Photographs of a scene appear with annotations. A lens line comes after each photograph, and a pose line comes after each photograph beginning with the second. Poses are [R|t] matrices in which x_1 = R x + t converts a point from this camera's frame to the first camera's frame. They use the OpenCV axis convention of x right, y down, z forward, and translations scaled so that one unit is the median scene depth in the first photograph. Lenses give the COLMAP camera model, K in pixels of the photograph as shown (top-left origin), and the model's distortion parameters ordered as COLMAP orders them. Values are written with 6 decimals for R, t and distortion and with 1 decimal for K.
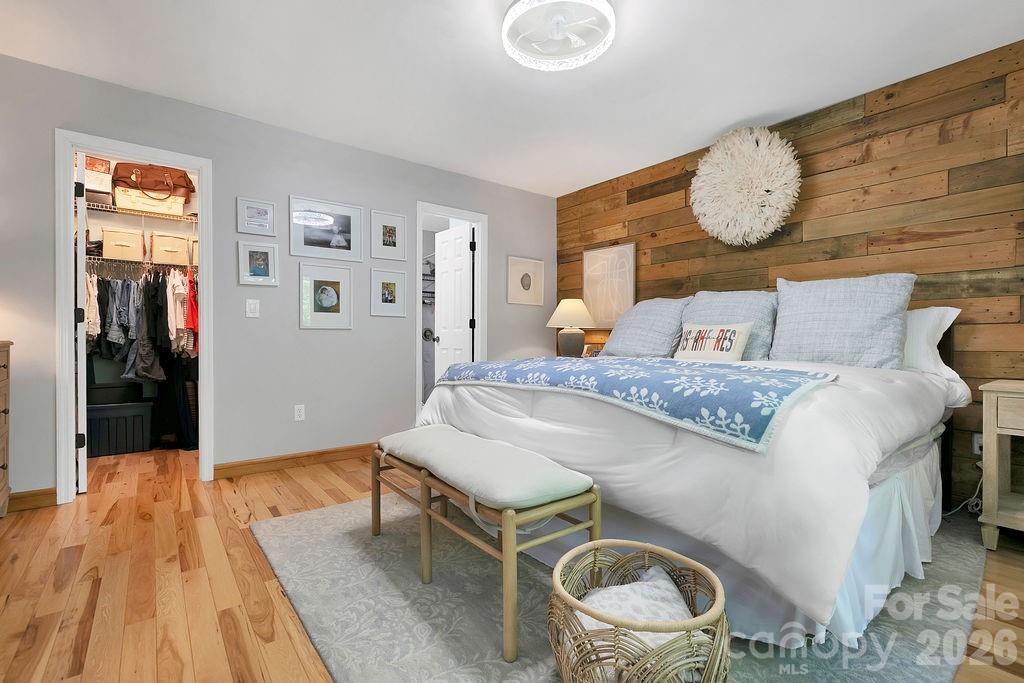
lens RADIAL K [[457.8, 0, 507.6], [0, 457.8, 341.0], [0, 0, 1]] dist [0.006408, 0.000313]
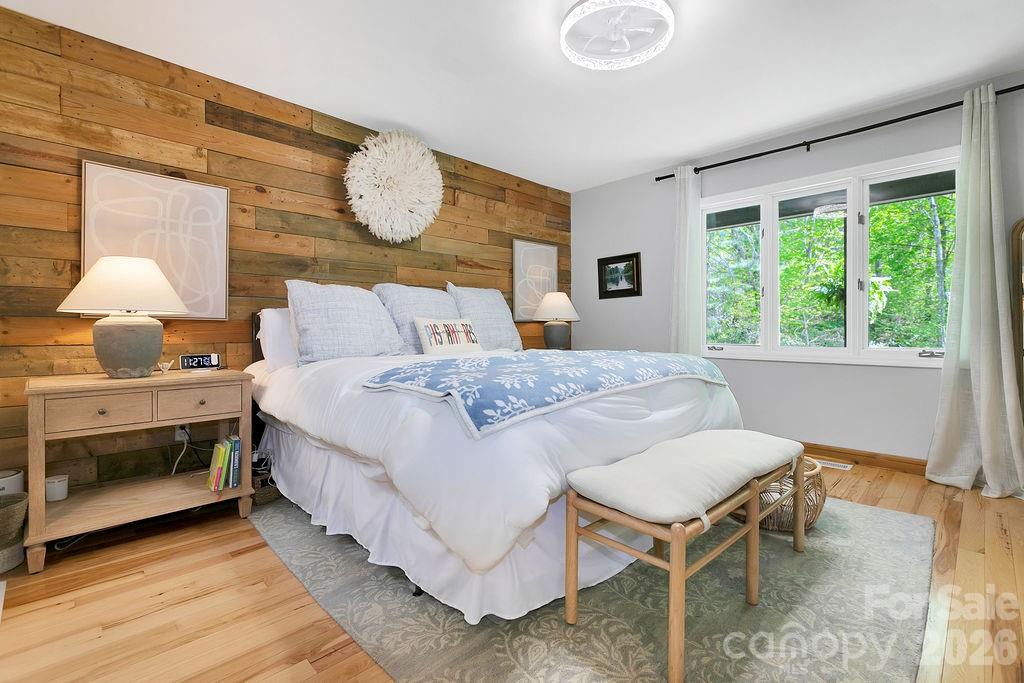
lens RADIAL K [[457.8, 0, 536.5], [0, 457.8, 323.7], [0, 0, 1]] dist [0.006408, 0.000313]
pose [[-0.127536, 0.006278, 0.991814, -0.555768], [0.008518, 0.999950, -0.005235, -0.016361], [-0.991797, 0.007780, -0.127583, 0.820592]]
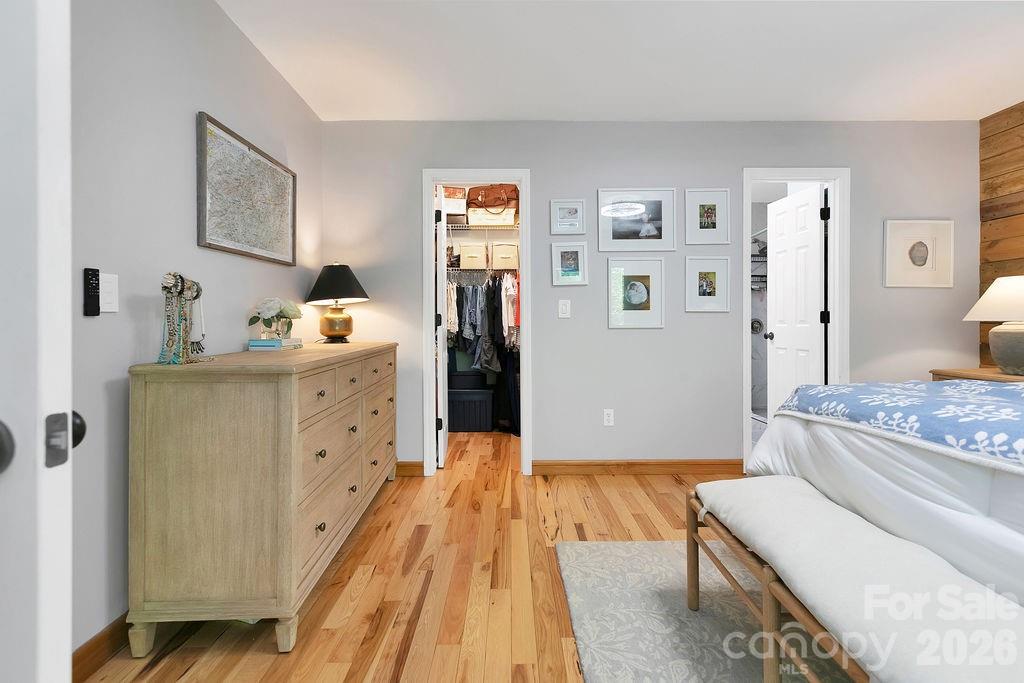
lens RADIAL K [[457.8, 0, 517.1], [0, 457.8, 318.2], [0, 0, 1]] dist [0.006408, 0.000313]
pose [[0.798888, -0.007936, -0.601427, -0.037590], [0.000076, 0.999914, -0.013093, -0.035445], [0.601480, 0.010414, 0.798820, 0.135314]]
